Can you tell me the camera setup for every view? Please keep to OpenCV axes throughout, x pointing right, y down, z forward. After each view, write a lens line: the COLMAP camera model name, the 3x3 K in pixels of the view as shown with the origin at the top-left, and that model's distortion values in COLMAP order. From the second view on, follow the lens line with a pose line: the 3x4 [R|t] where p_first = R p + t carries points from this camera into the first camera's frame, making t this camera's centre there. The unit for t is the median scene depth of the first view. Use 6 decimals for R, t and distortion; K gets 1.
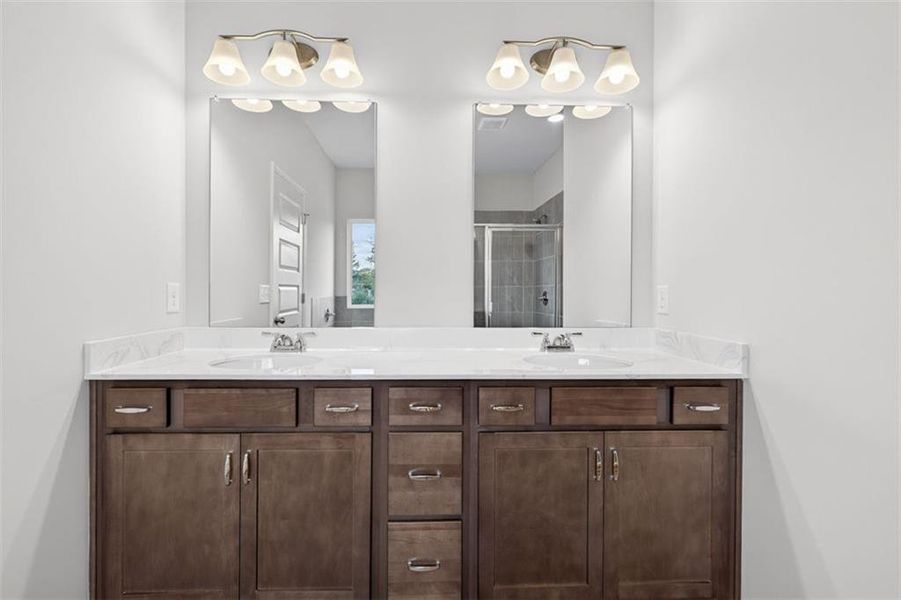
lens RADIAL K [[376.2, 0, 446.3], [0, 376.2, 292.2], [0, 0, 1]] dist [0.002475, -0.000426]
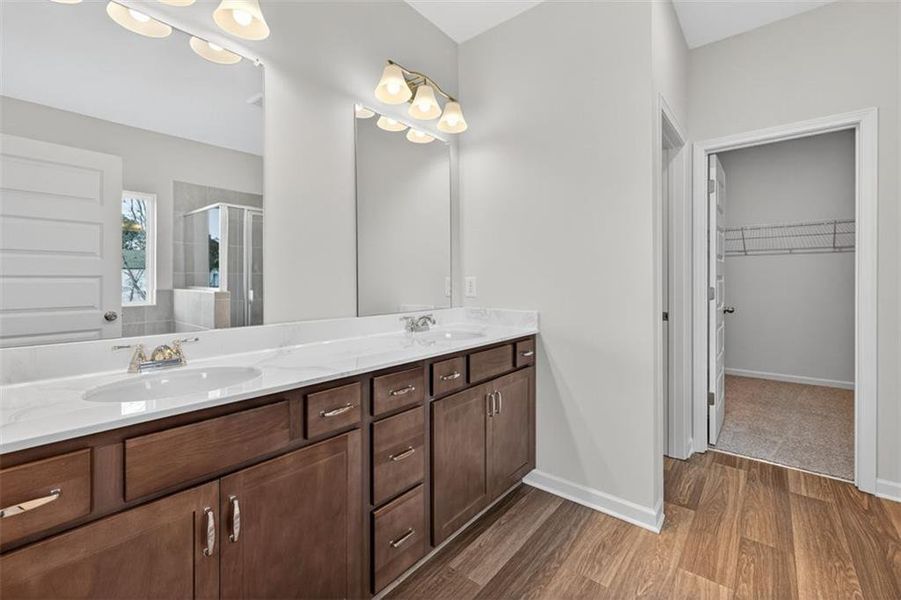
lens RADIAL K [[376.2, 0, 431.8], [0, 376.2, 274.4], [0, 0, 1]] dist [0.002475, -0.000426]
pose [[0.695862, 0.006091, 0.718150, -0.721383], [0.004716, 0.999904, -0.013051, -0.012276], [-0.718160, 0.012468, 0.695766, 0.164912]]
